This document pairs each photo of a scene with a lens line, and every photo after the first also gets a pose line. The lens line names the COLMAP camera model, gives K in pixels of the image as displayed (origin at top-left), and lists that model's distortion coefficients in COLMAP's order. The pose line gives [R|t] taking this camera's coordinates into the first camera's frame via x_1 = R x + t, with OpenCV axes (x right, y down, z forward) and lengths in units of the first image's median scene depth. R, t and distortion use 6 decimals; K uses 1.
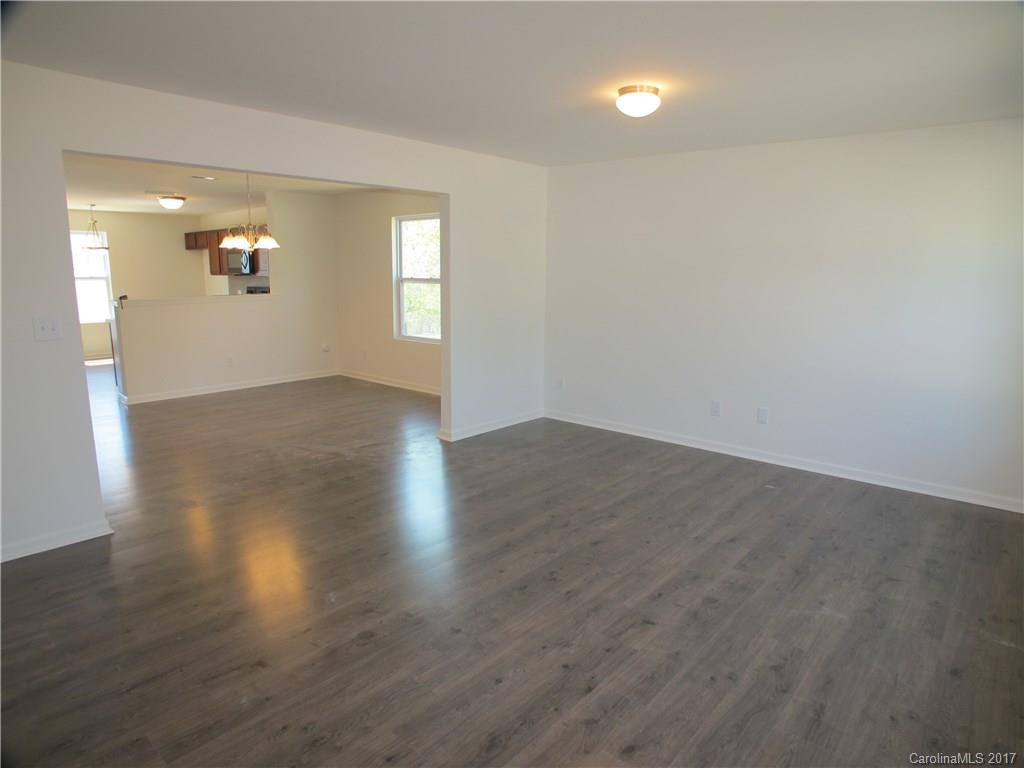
lens RADIAL K [[621.5, 0, 514.9], [0, 621.5, 385.9], [0, 0, 1]] dist [-0.118004, 0.060813]
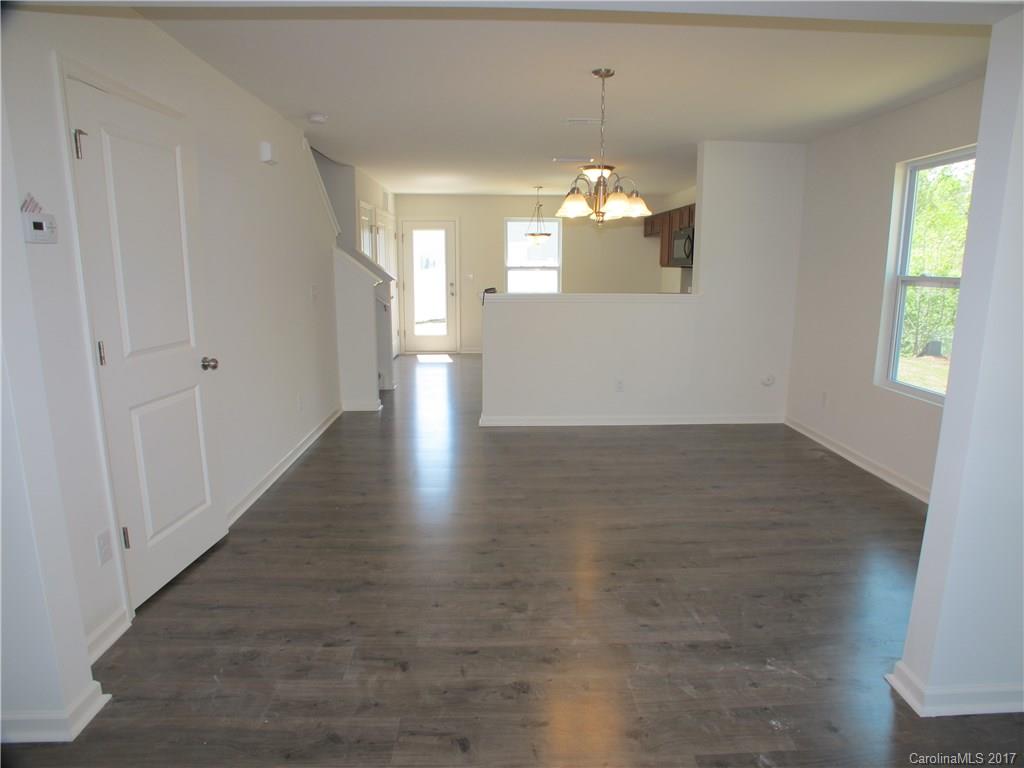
lens RADIAL K [[621.5, 0, 514.9], [0, 621.5, 385.9], [0, 0, 1]] dist [-0.118004, 0.060813]
pose [[0.687017, 0.133886, -0.714200, -0.028166], [-0.131460, 0.989561, 0.059049, -0.060332], [0.714651, 0.053320, 0.697446, 0.363212]]
